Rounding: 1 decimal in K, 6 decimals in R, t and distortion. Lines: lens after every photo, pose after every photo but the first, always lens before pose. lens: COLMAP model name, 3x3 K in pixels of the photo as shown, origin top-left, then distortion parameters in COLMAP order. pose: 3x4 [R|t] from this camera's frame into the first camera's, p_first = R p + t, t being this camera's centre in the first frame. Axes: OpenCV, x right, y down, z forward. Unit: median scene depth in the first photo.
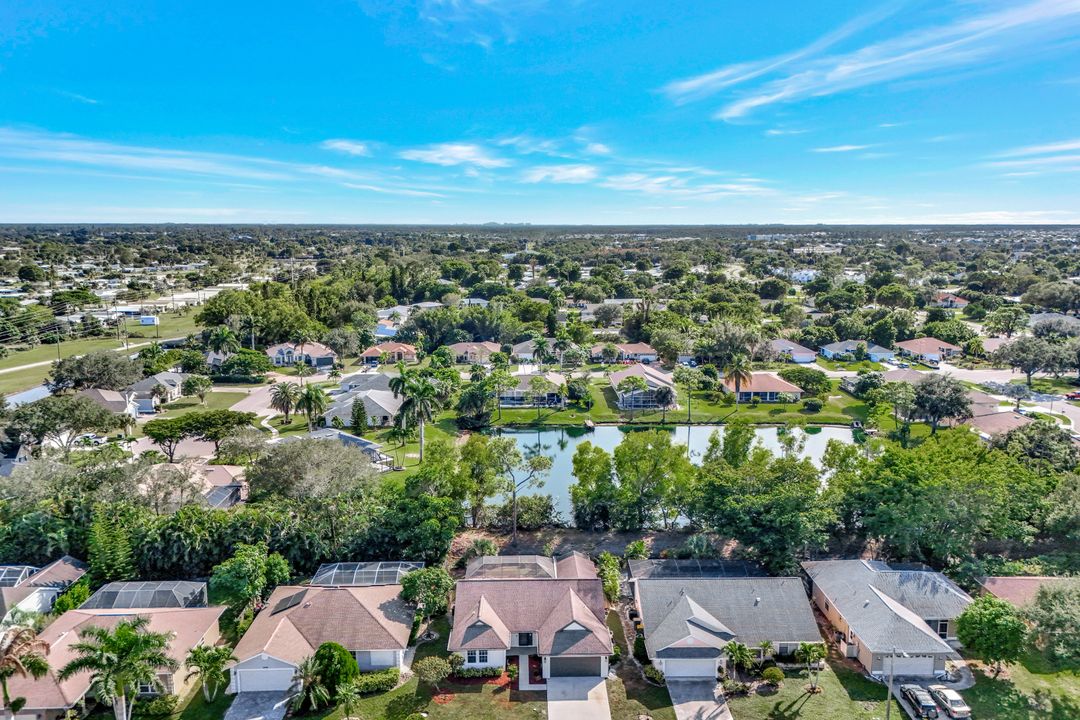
lens RADIAL K [[801.1, 0, 538.5], [0, 801.1, 363.7], [0, 0, 1]] dist [0.039825, -0.007841]
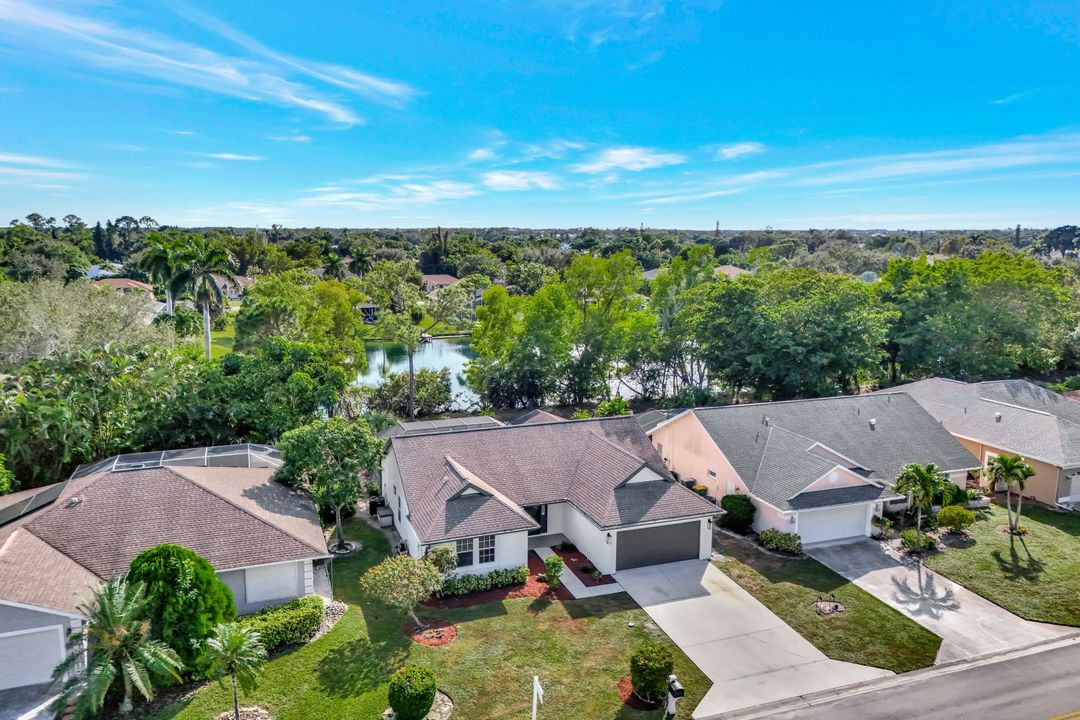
lens RADIAL K [[801.1, 0, 542.1], [0, 801.1, 348.2], [0, 0, 1]] dist [0.039825, -0.007841]
pose [[0.942658, -0.040624, 0.331278, -0.201323], [0.050574, 0.998490, -0.021467, 0.253659], [-0.329906, 0.036991, 0.943289, 0.517579]]
